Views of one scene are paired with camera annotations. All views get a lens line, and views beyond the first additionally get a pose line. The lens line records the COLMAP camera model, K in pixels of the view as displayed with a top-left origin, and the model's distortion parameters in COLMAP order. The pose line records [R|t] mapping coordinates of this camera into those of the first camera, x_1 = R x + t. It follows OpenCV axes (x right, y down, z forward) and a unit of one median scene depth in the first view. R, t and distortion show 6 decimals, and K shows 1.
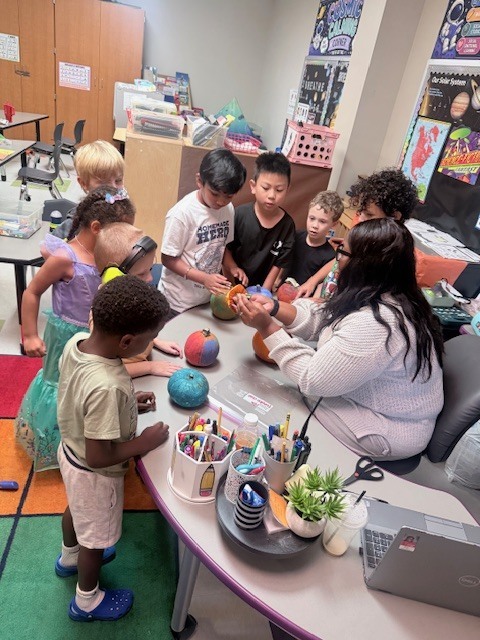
lens RADIAL K [[456.5, 0, 240.0], [0, 456.5, 320.0], [0, 0, 1]] dist [-0.028949, -0.008857]
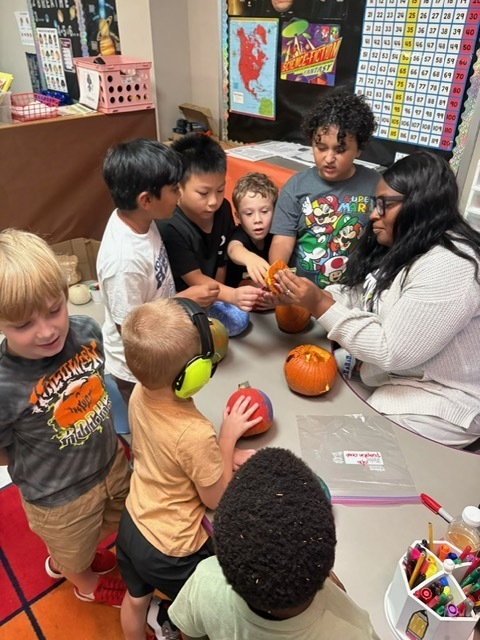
lens RADIAL K [[480.8, 0, 229.6], [0, 480.8, 320.4], [0, 0, 1]] dist [-0.004013, -0.006566]
pose [[0.835961, -0.424613, 0.347668, -0.157962], [0.371563, 0.904150, 0.210838, -0.136196], [-0.403869, -0.047072, 0.913605, 0.169012]]
